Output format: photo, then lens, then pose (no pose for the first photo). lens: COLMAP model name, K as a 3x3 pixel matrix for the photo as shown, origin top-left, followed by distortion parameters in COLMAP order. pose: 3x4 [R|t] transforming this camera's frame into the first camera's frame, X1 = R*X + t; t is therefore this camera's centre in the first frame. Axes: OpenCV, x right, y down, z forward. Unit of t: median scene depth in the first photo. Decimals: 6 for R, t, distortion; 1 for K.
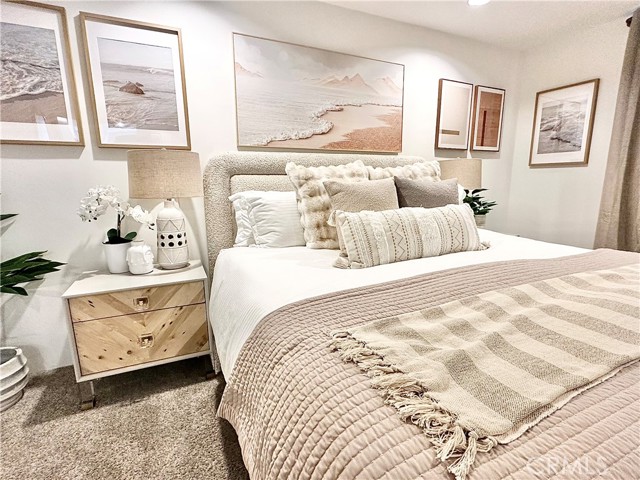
lens RADIAL K [[315.3, 0, 320.0], [0, 315.3, 242.0], [0, 0, 1]] dist [-0.003066, -0.000587]
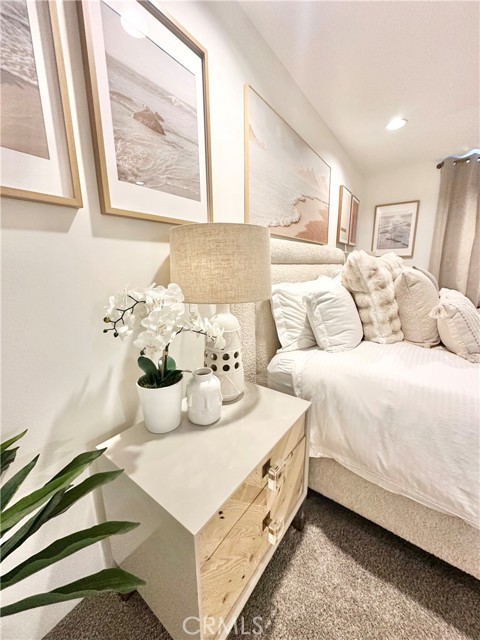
lens RADIAL K [[253.3, 0, 239.9], [0, 253.3, 318.9], [0, 0, 1]] dist [-0.004148, 0.001272]
pose [[0.879265, -0.098844, 0.465965, -0.693209], [0.095900, 0.994936, 0.030094, -0.107854], [-0.466580, 0.018225, 0.884291, 0.491672]]
